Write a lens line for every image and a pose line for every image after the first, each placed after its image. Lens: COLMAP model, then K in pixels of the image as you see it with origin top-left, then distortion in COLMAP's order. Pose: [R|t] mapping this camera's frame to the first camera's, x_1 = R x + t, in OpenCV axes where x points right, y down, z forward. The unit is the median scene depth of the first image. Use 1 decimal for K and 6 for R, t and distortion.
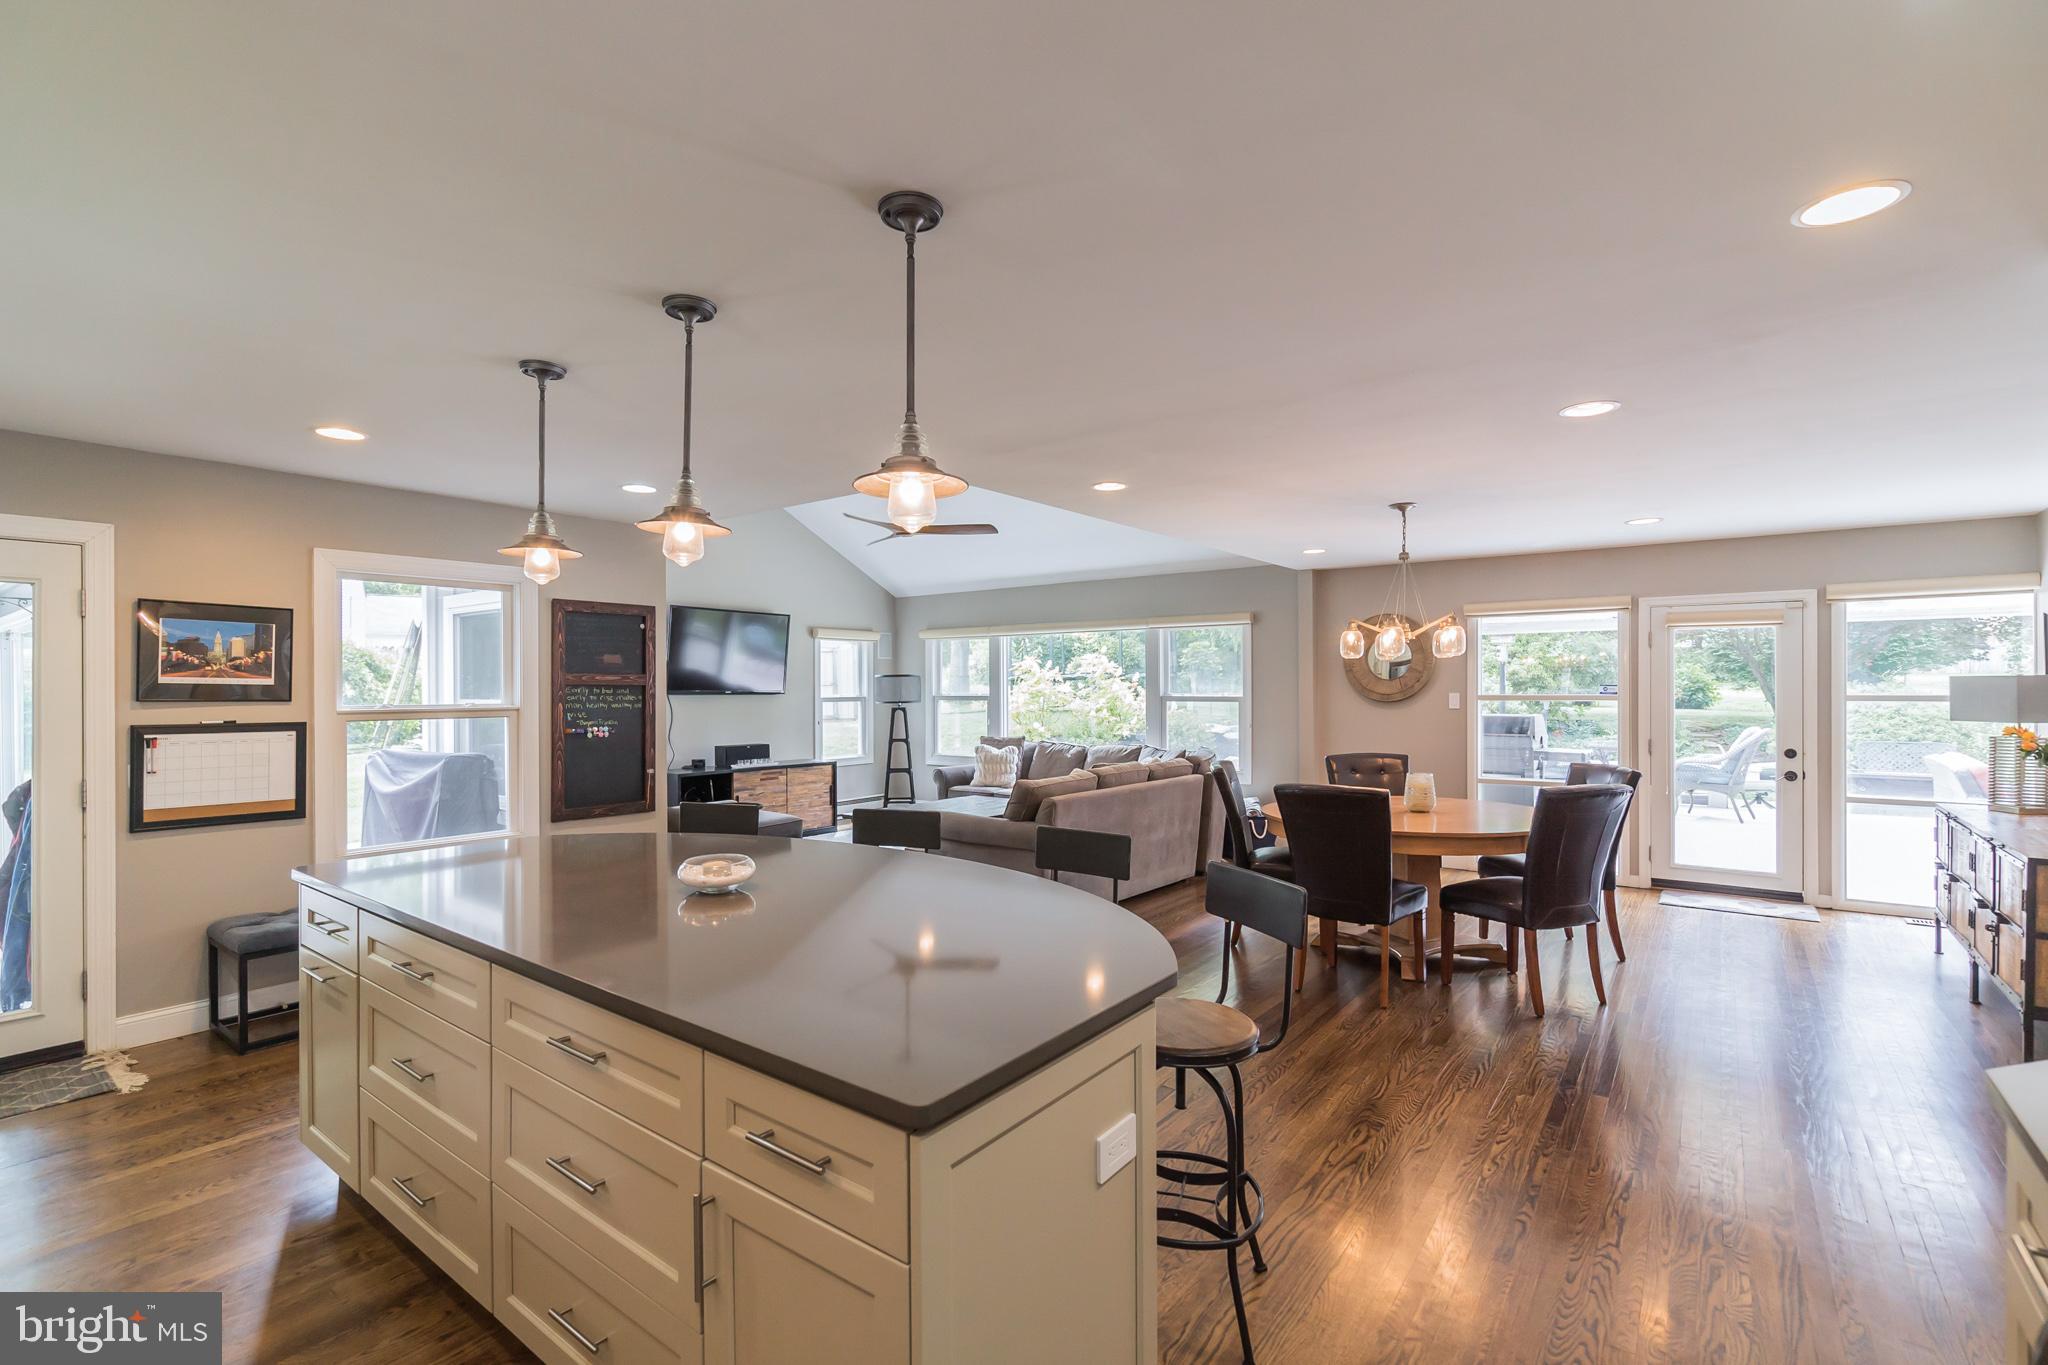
lens RADIAL K [[943.6, 0, 1003.1], [0, 943.6, 691.0], [0, 0, 1]] dist [-0.007996, 0.002909]
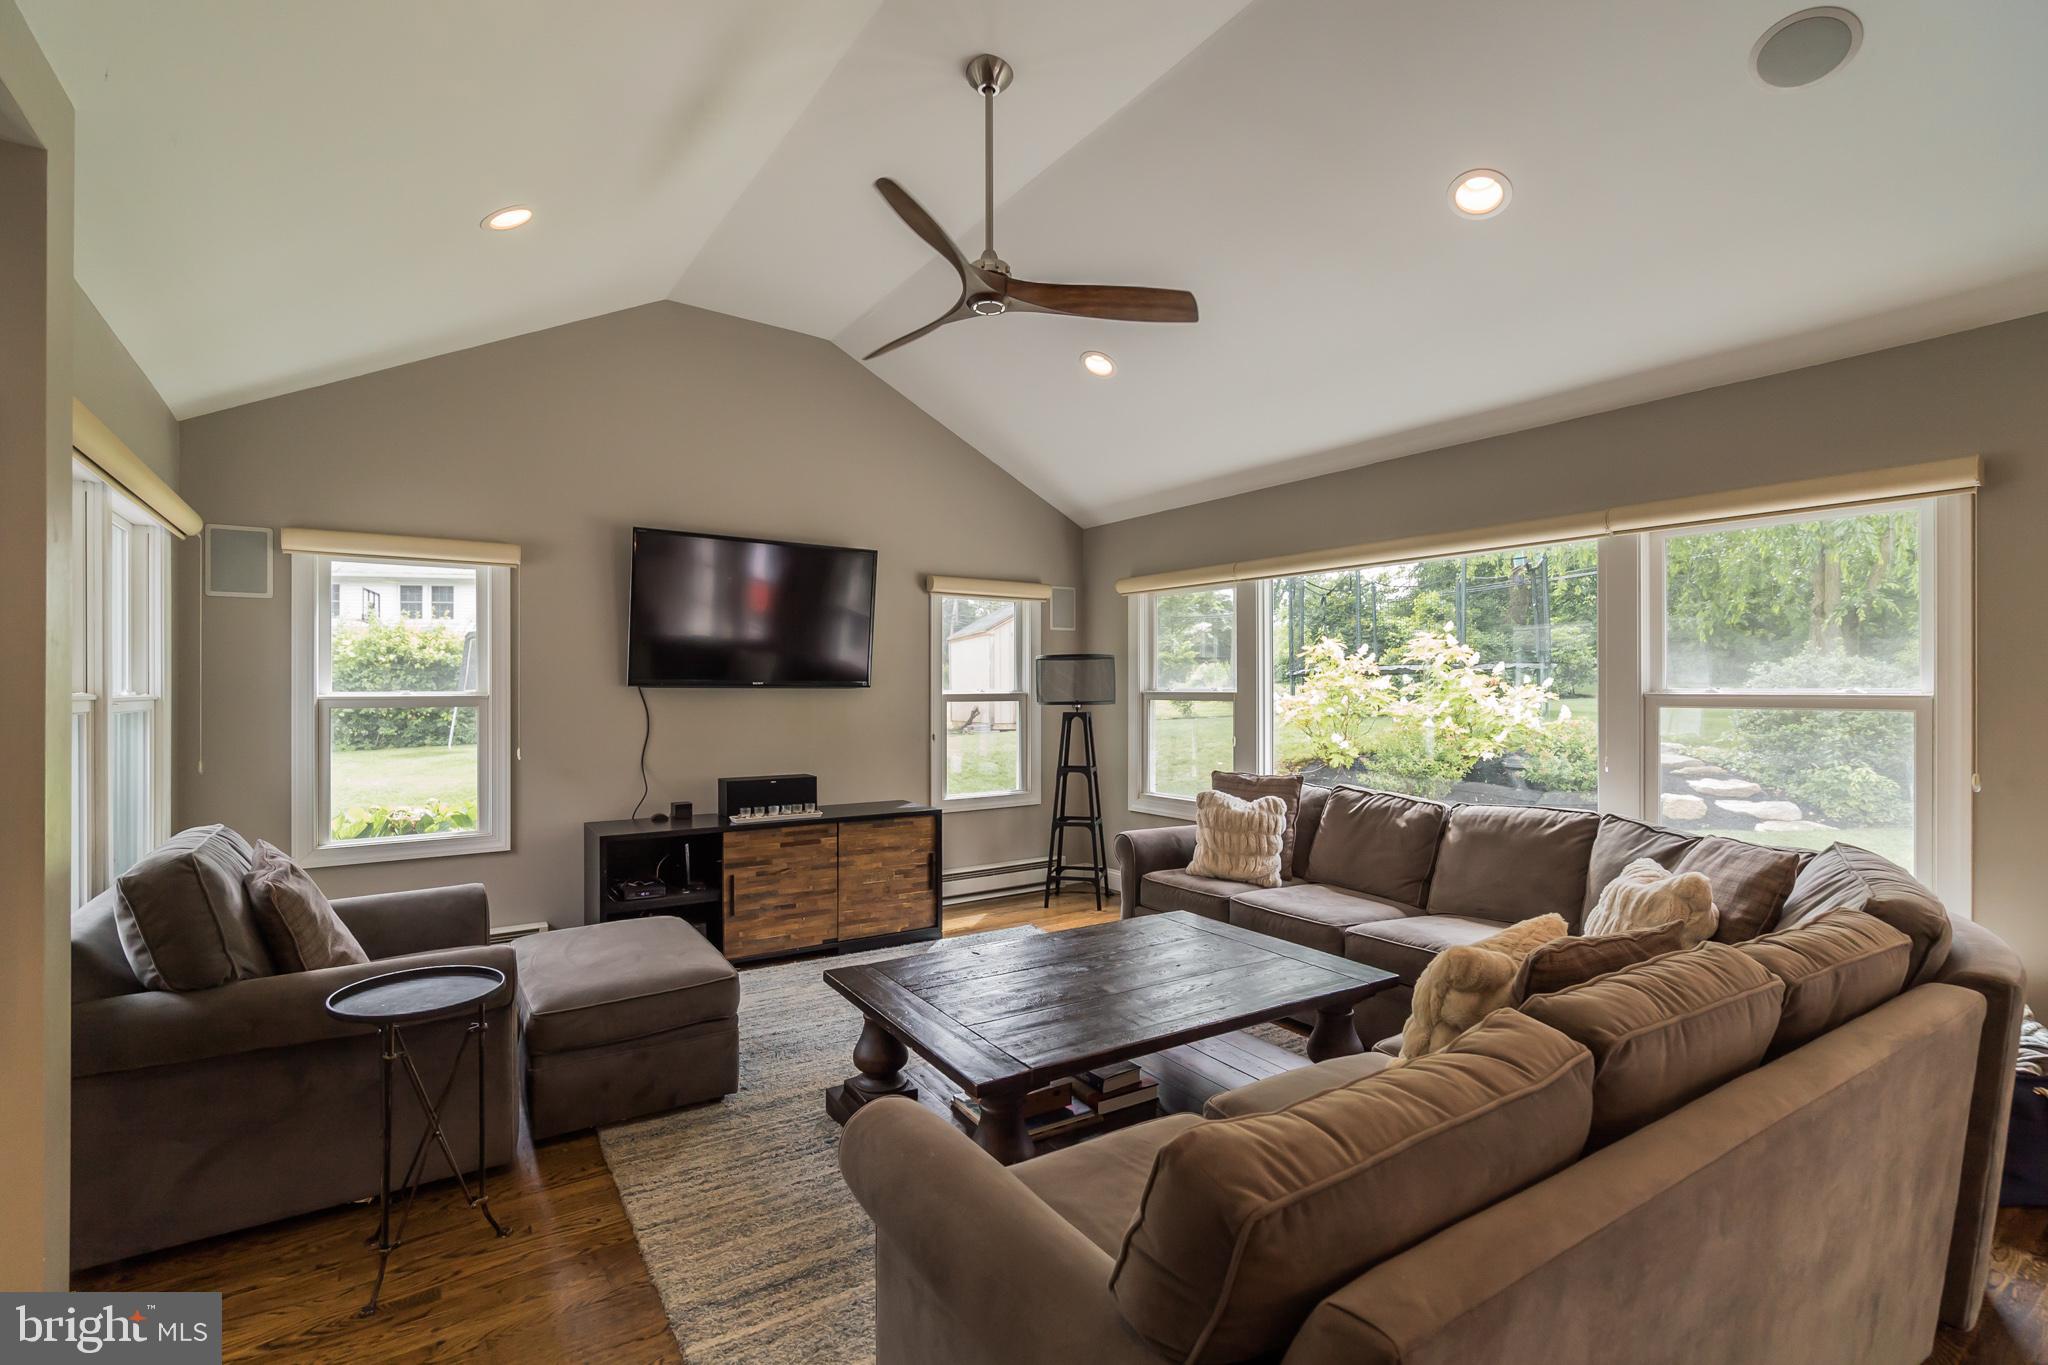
lens RADIAL K [[943.6, 0, 985.1], [0, 943.6, 683.5], [0, 0, 1]] dist [-0.007996, 0.002909]
pose [[0.947027, 0.002620, -0.321143, 0.024084], [-0.004837, 0.999970, -0.006105, 0.004236], [0.321117, 0.007336, 0.947011, 0.493985]]
